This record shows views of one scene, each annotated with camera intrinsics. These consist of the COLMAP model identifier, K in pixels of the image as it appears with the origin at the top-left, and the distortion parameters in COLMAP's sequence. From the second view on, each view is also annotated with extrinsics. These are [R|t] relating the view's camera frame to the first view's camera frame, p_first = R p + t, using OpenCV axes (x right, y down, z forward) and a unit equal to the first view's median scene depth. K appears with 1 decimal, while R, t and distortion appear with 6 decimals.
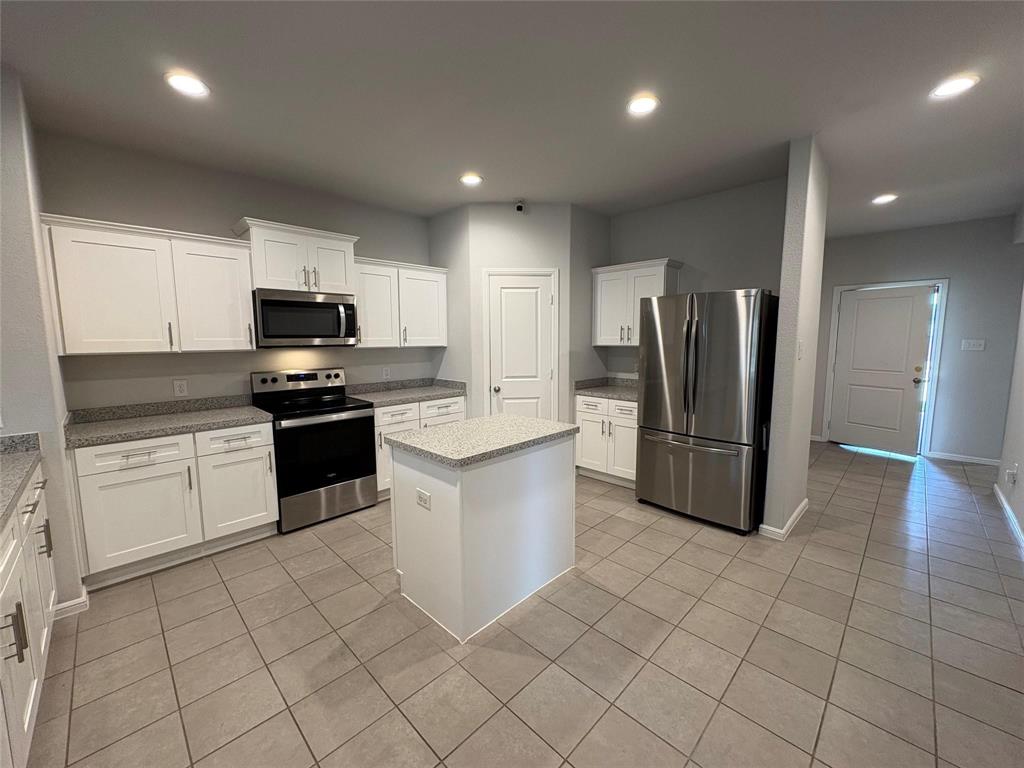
lens RADIAL K [[408.6, 0, 509.9], [0, 408.6, 381.7], [0, 0, 1]] dist [0.000642, 0.000025]
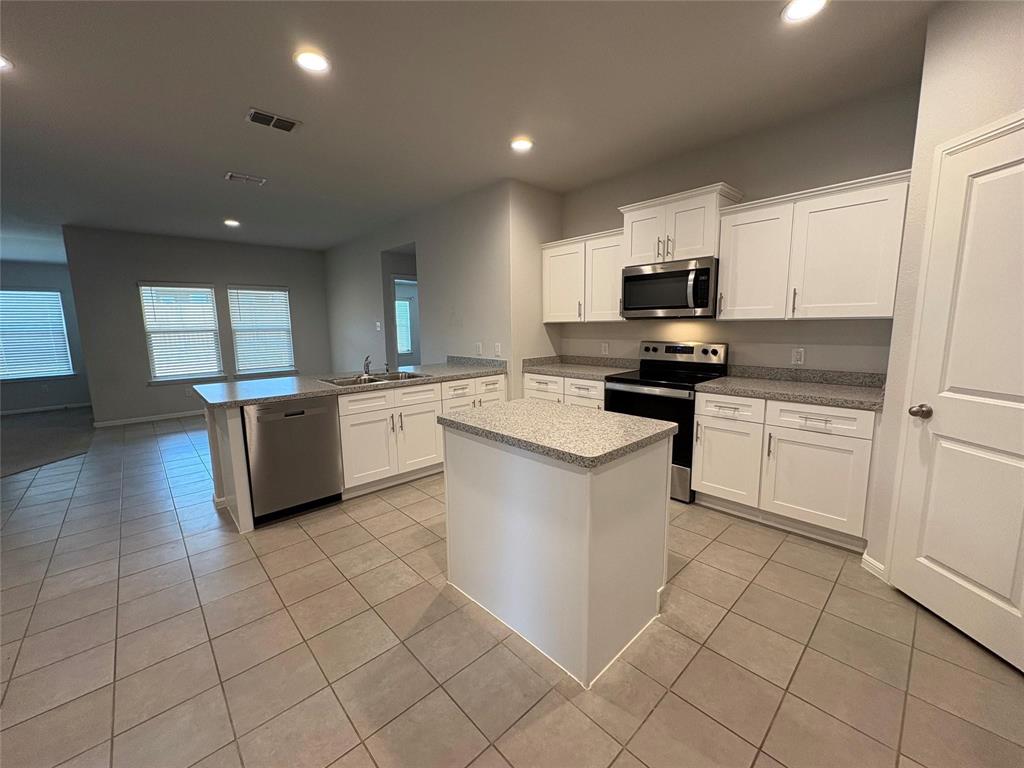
lens RADIAL K [[407.2, 0, 514.2], [0, 407.2, 378.9], [0, 0, 1]] dist [0.001201, 0.000030]
pose [[-0.029344, 0.144498, -0.989070, 0.487358], [-0.093583, 0.984753, 0.146644, -0.047784], [0.995179, 0.096863, -0.015374, 0.618197]]
